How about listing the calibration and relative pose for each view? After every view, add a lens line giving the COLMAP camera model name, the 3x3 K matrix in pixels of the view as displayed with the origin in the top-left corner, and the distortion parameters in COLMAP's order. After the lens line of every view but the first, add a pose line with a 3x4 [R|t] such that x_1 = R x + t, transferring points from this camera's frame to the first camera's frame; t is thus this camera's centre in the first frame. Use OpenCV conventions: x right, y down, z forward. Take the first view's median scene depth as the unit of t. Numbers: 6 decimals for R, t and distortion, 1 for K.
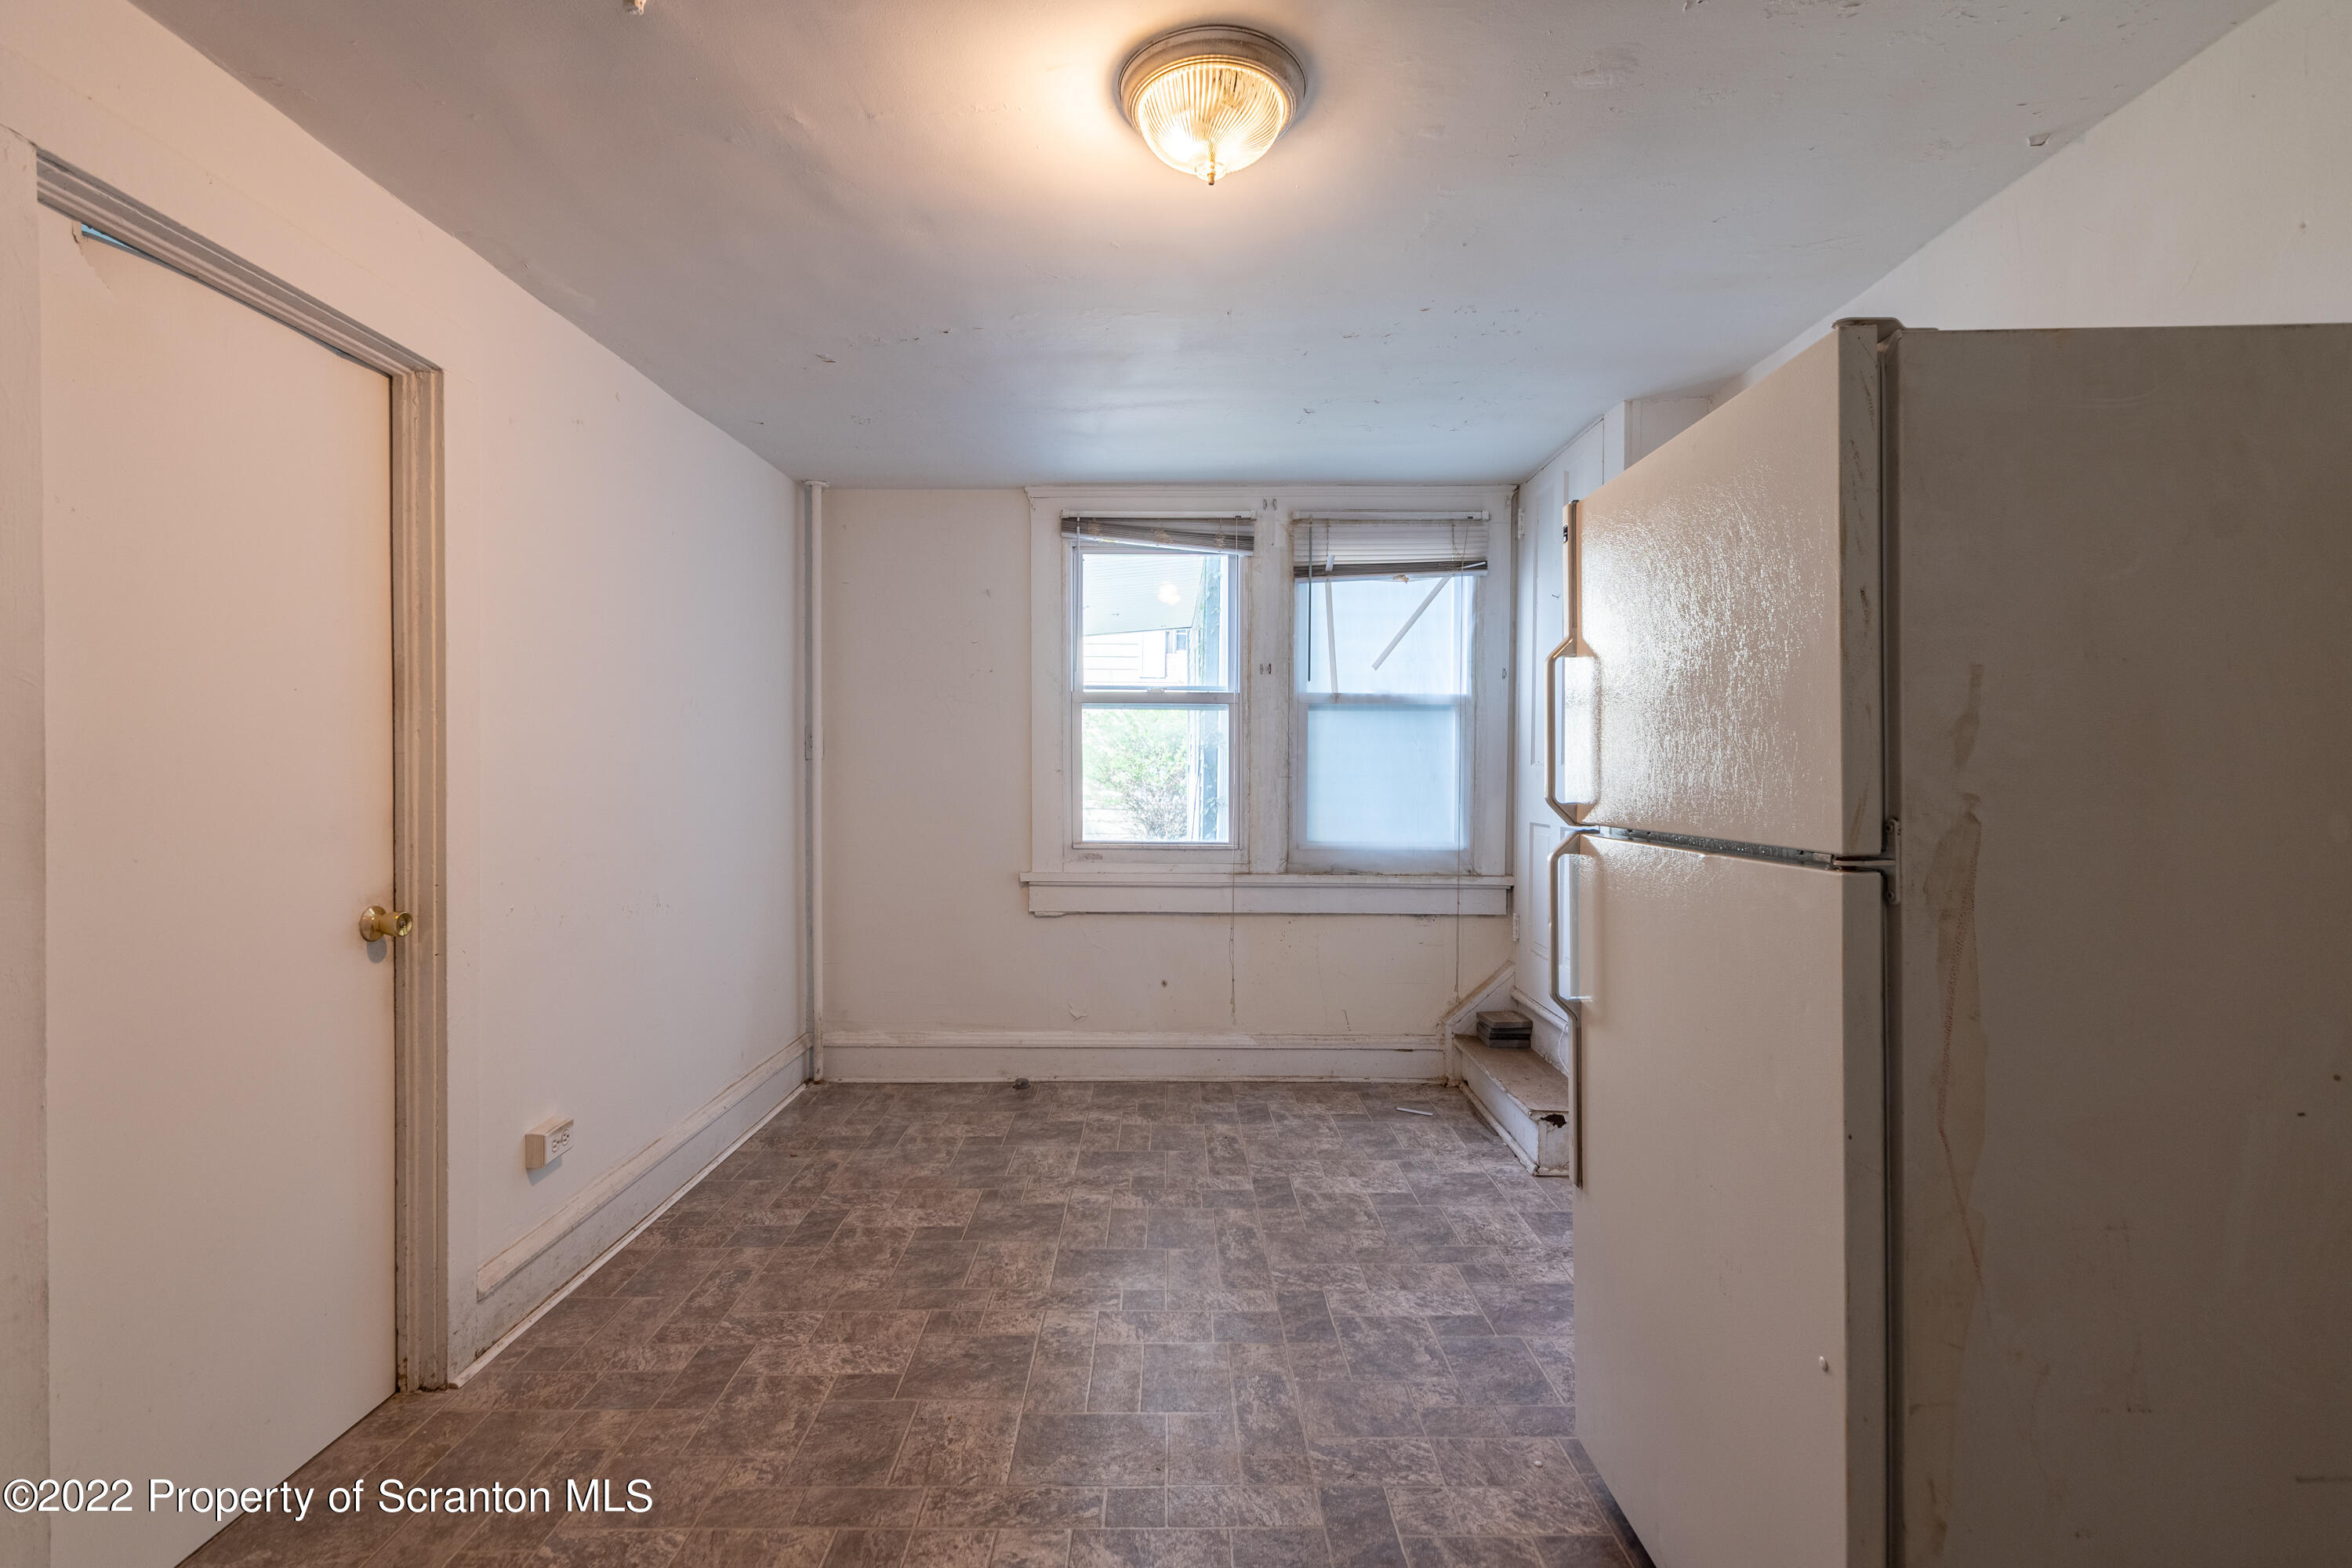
lens RADIAL K [[1084.1, 0, 1175.5], [0, 1084.1, 764.2], [0, 0, 1]] dist [0.002281, 0.000999]
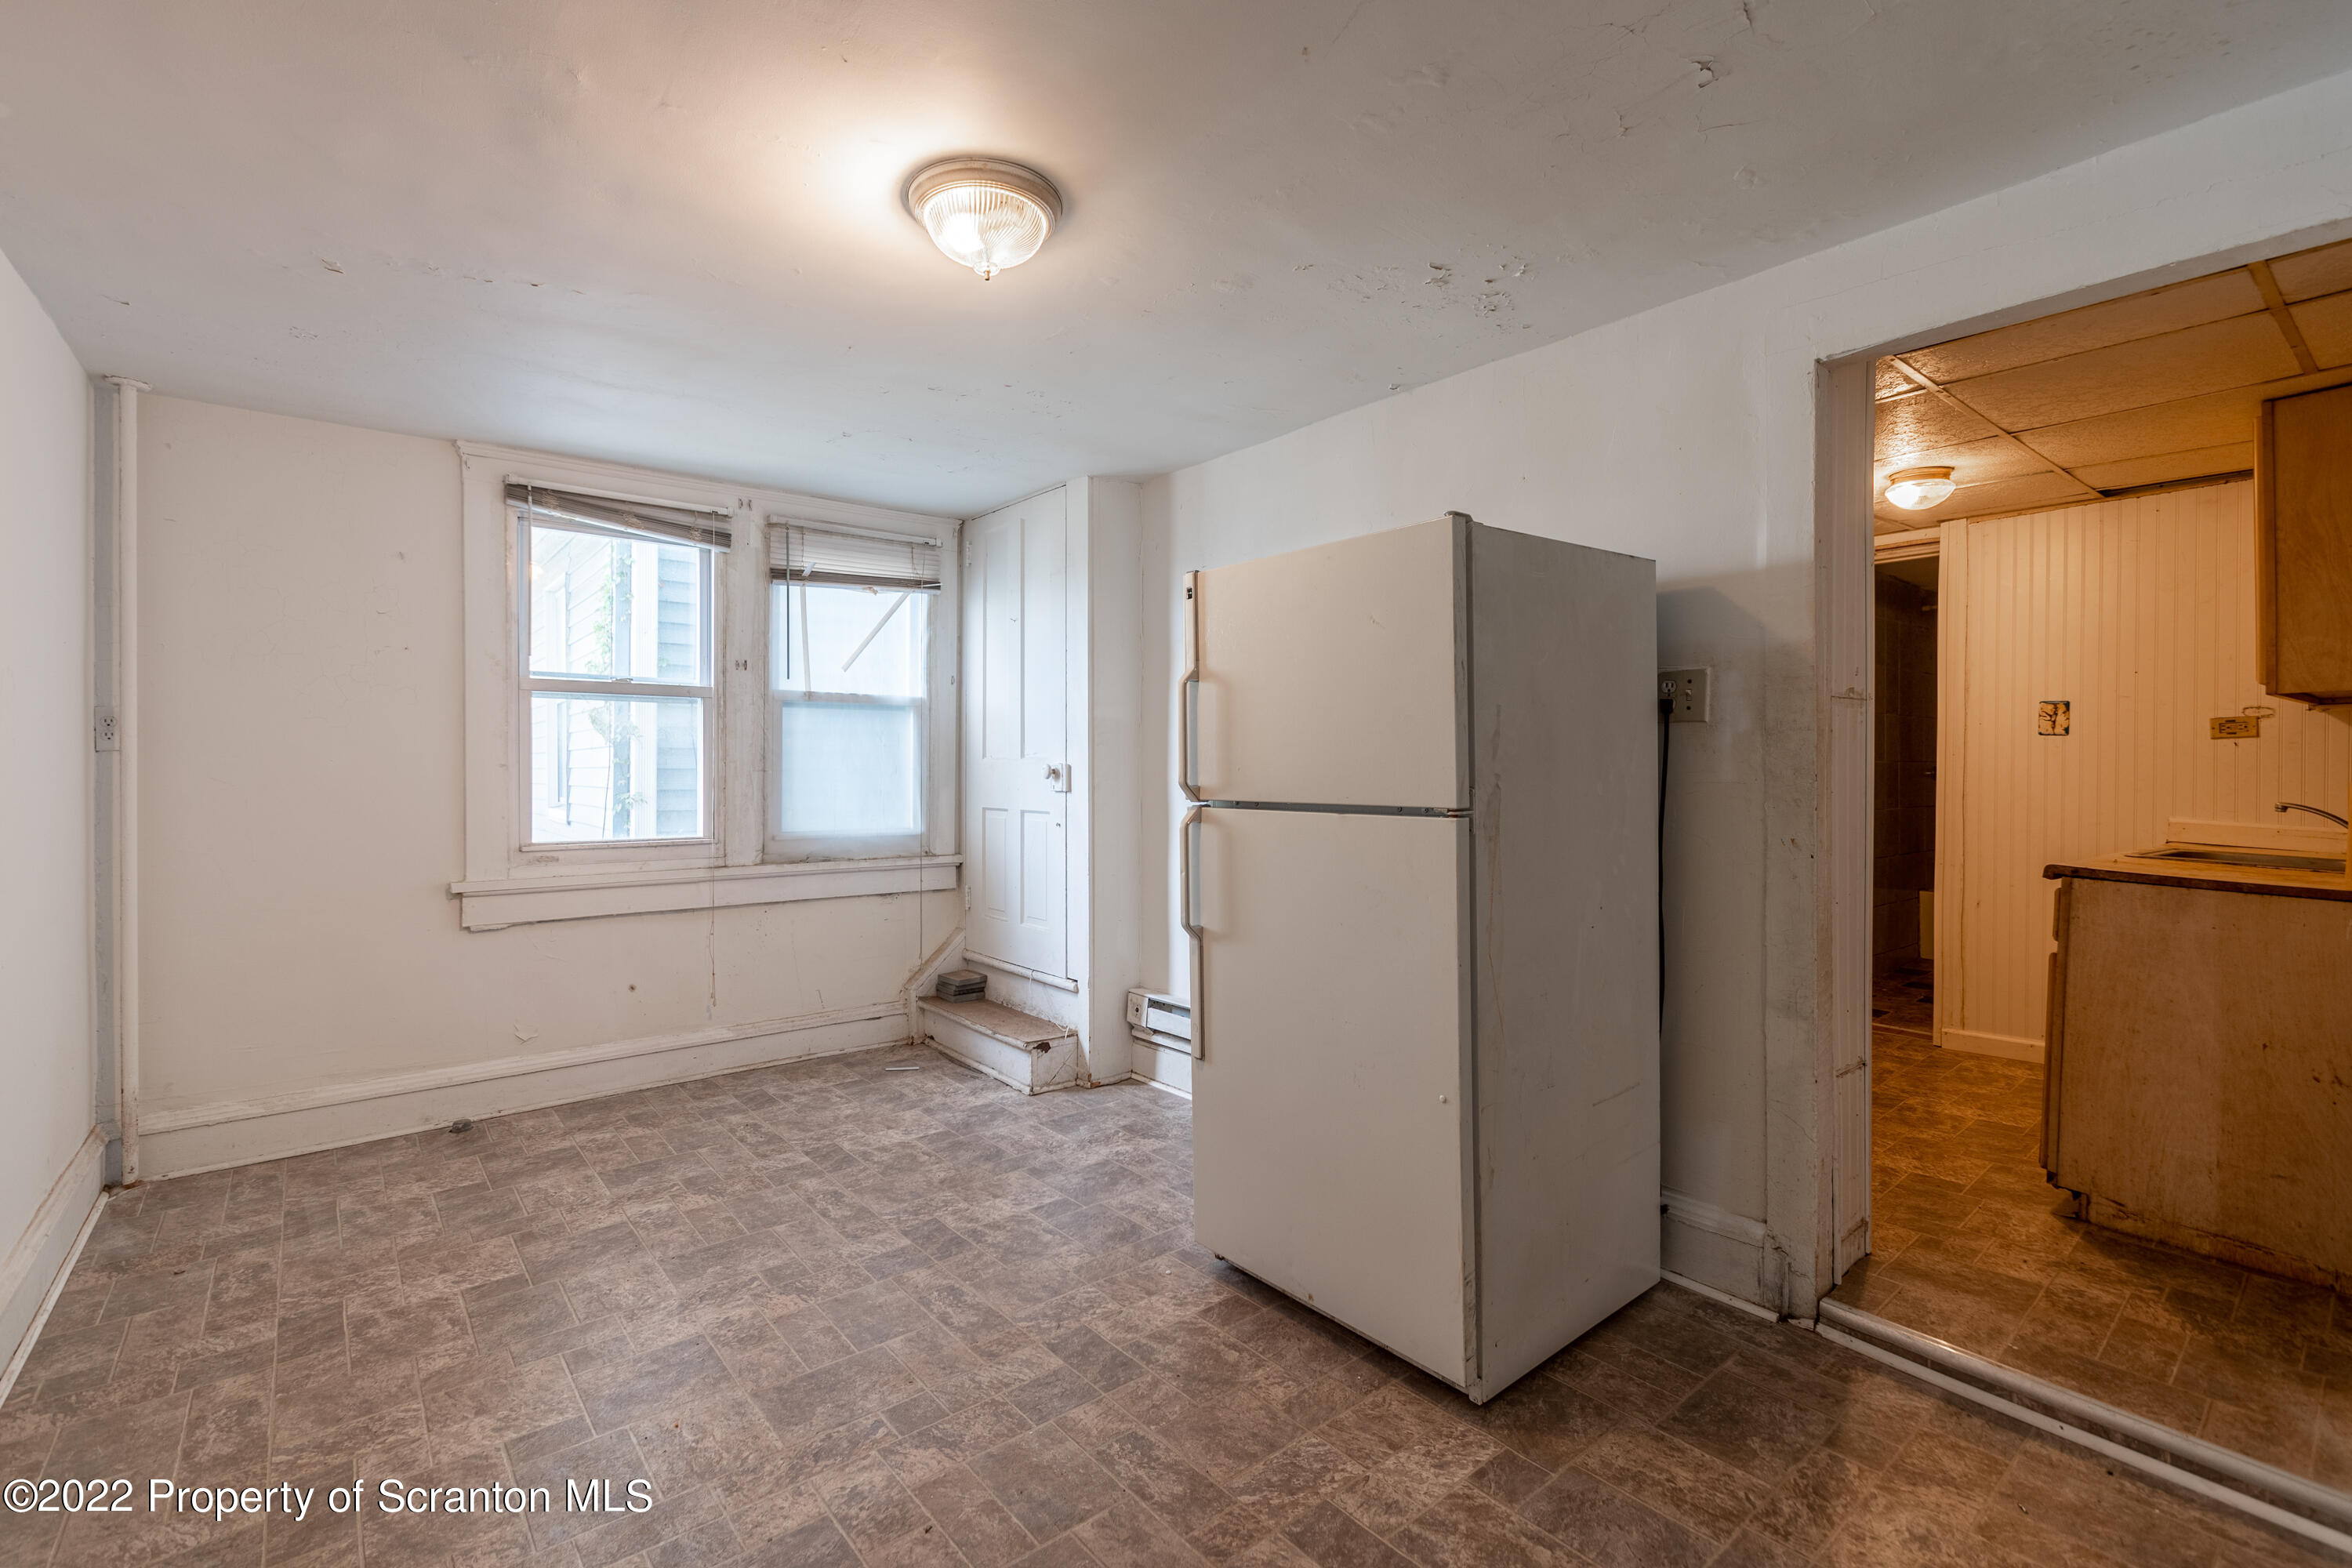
lens RADIAL K [[1039.9, 0, 1166.0], [0, 1039.9, 737.3], [0, 0, 1]] dist [0.003538, 0.000066]
pose [[0.774496, 0.013276, 0.632439, -0.234002], [-0.000271, 0.999787, -0.020655, 0.000368], [-0.632579, 0.015826, 0.774334, -0.008571]]
